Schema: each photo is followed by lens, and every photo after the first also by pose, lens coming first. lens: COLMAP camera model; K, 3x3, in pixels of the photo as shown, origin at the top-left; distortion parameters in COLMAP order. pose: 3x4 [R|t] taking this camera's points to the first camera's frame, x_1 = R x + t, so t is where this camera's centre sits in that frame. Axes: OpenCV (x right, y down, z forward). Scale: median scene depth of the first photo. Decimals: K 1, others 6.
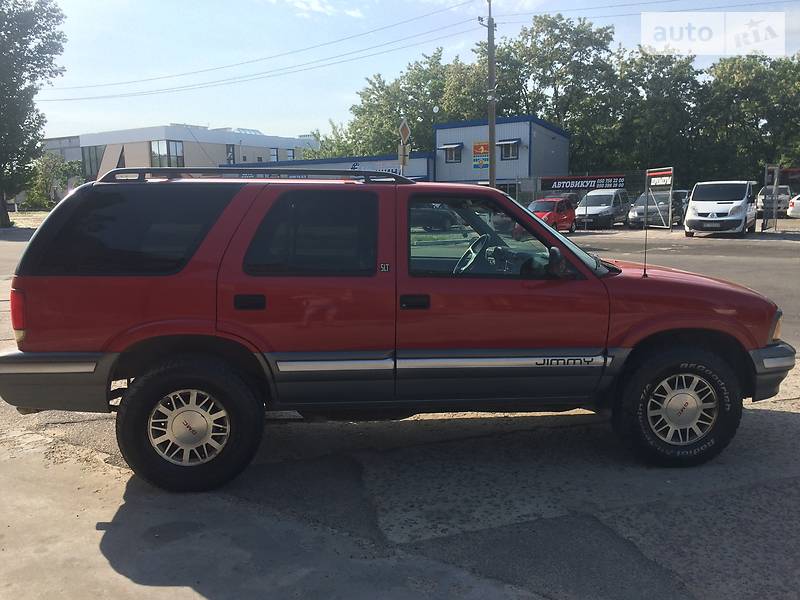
lens RADIAL K [[686.8, 0, 396.9], [0, 686.8, 304.6], [0, 0, 1]] dist [0.073435, -0.093434]
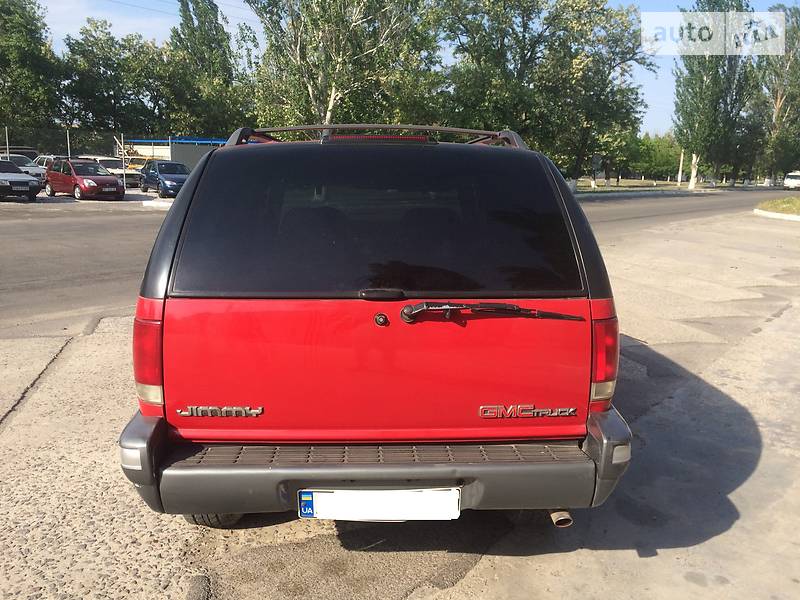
lens RADIAL K [[686.8, 0, 402.4], [0, 686.8, 297.0], [0, 0, 1]] dist [0.073435, -0.093434]
pose [[0.056588, -0.167280, 0.984284, -1.146187], [0.117254, 0.980155, 0.159838, -0.161632], [-0.991488, 0.106366, 0.075079, 1.103486]]
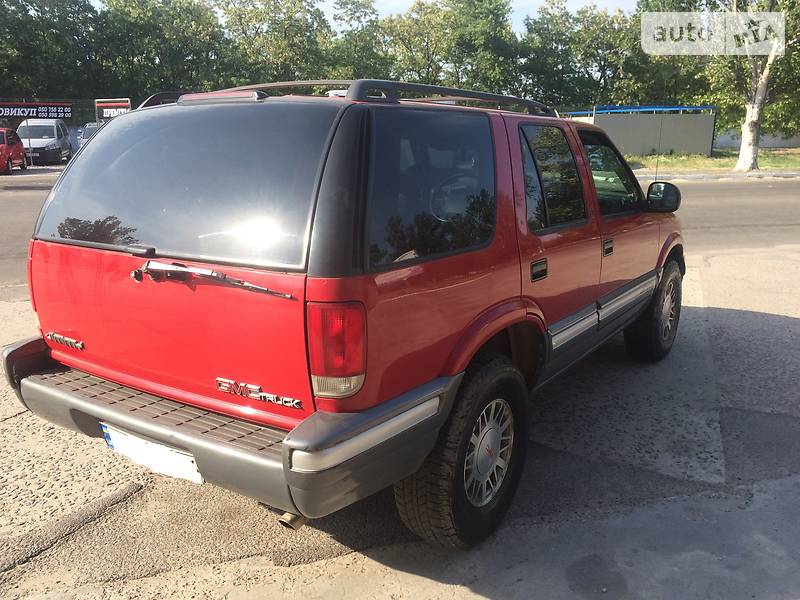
lens RADIAL K [[686.8, 0, 395.5], [0, 686.8, 297.1], [0, 0, 1]] dist [0.073435, -0.093434]
pose [[0.647272, -0.162268, 0.744787, -0.881362], [0.100046, 0.986711, 0.128029, -0.087041], [-0.755665, -0.008357, 0.654905, 0.600335]]
